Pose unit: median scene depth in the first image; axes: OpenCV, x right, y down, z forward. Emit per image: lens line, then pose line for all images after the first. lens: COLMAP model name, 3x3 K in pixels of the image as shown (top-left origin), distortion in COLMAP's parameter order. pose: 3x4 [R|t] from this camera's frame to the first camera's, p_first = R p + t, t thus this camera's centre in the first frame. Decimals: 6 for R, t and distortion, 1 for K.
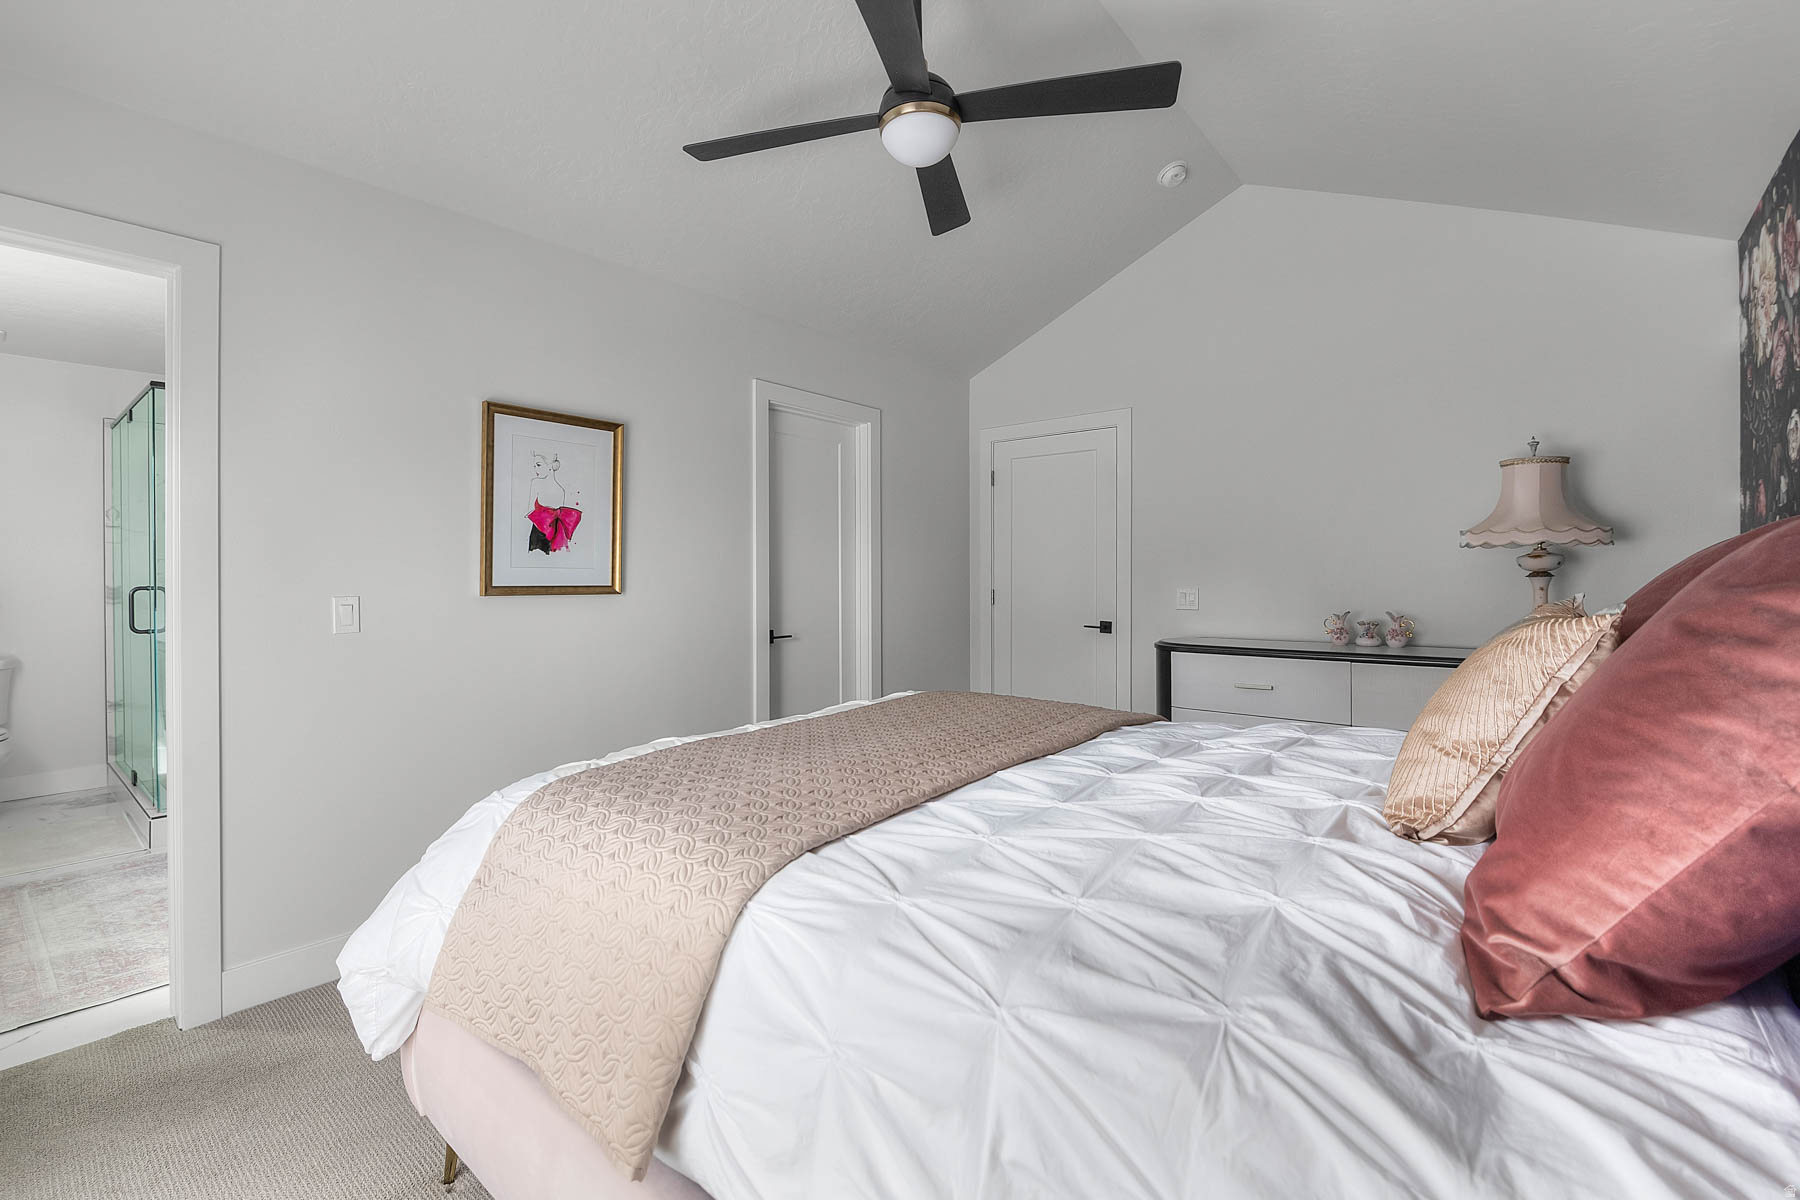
lens RADIAL K [[778.6, 0, 909.2], [0, 778.6, 583.5], [0, 0, 1]] dist [-0.004261, -0.005397]
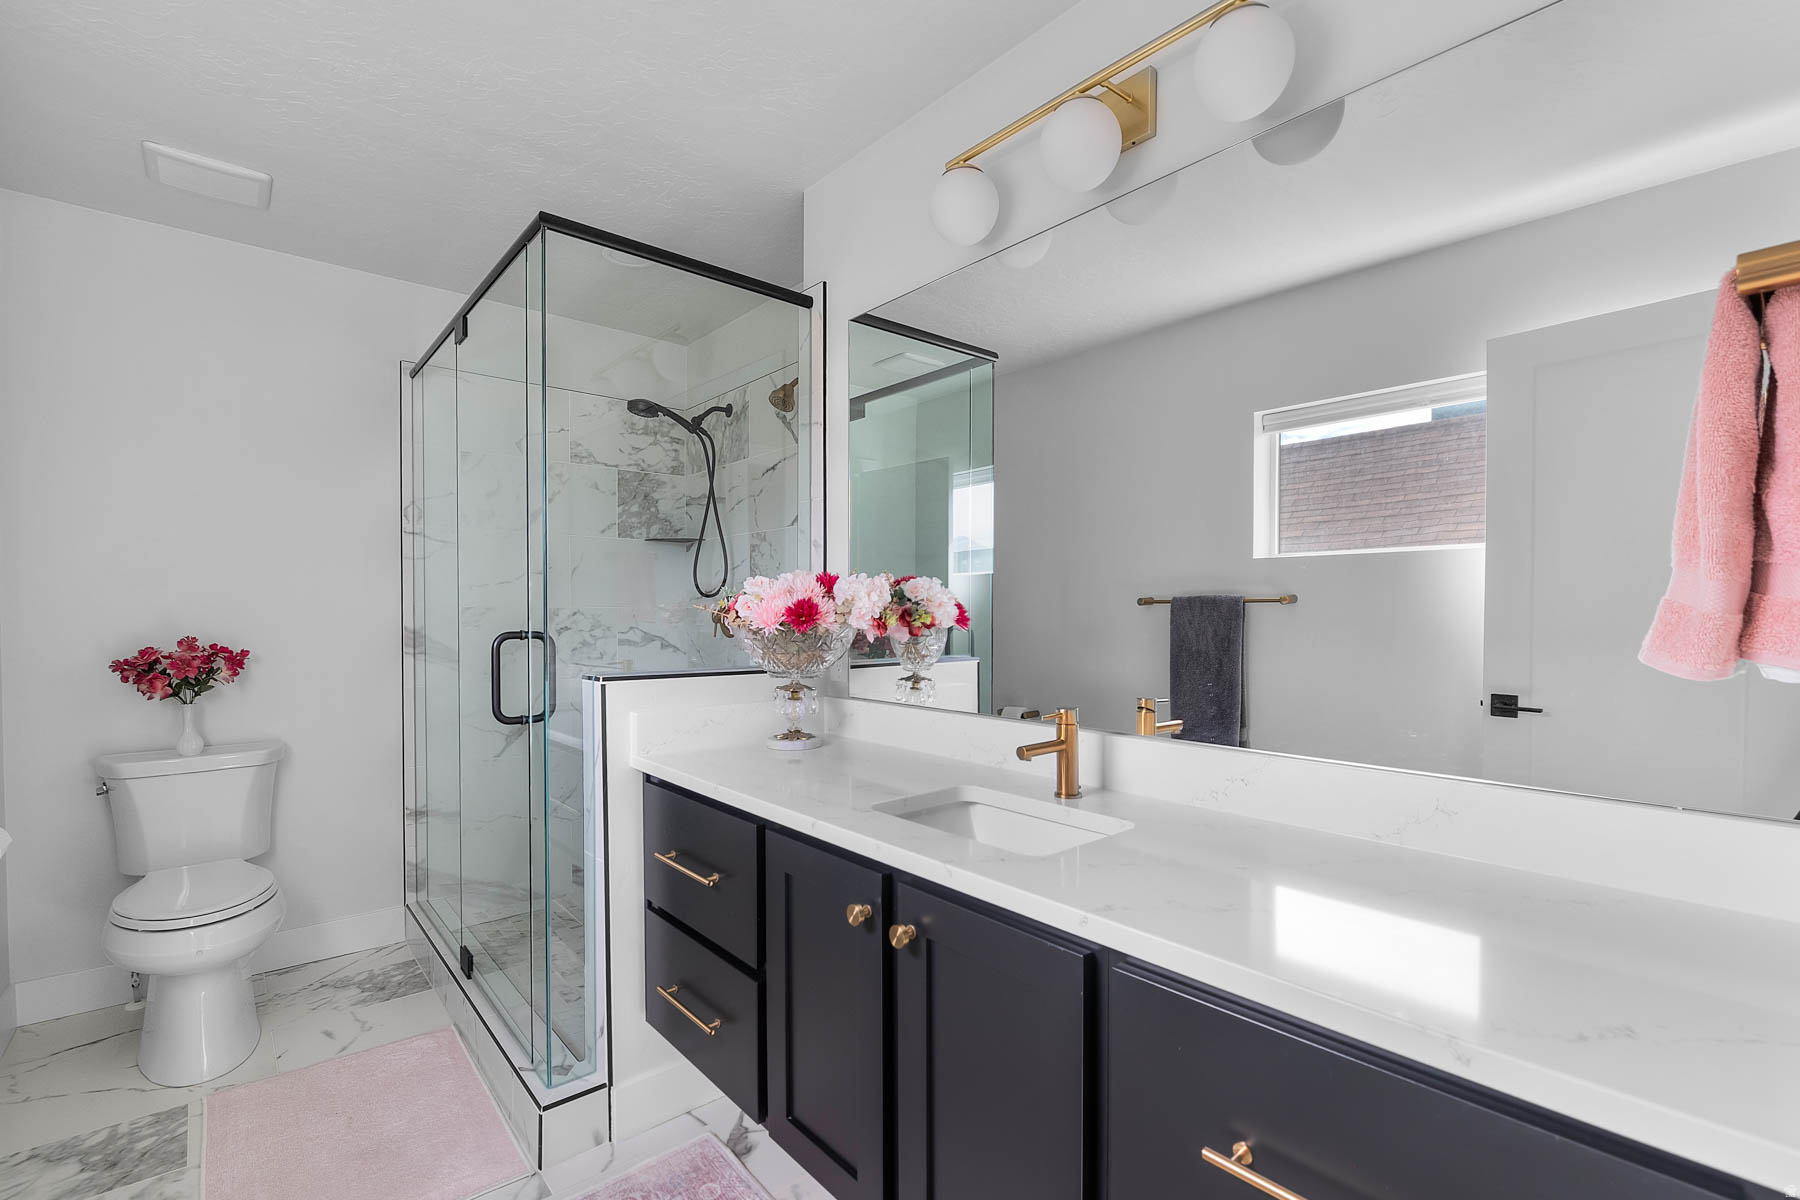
lens RADIAL K [[778.6, 0, 888.5], [0, 778.6, 615.1], [0, 0, 1]] dist [-0.004261, -0.005397]
pose [[0.985220, -0.002361, -0.171278, -0.538108], [0.002388, 0.999997, -0.000049, -0.005310], [0.171278, -0.000361, 0.985223, 0.436107]]
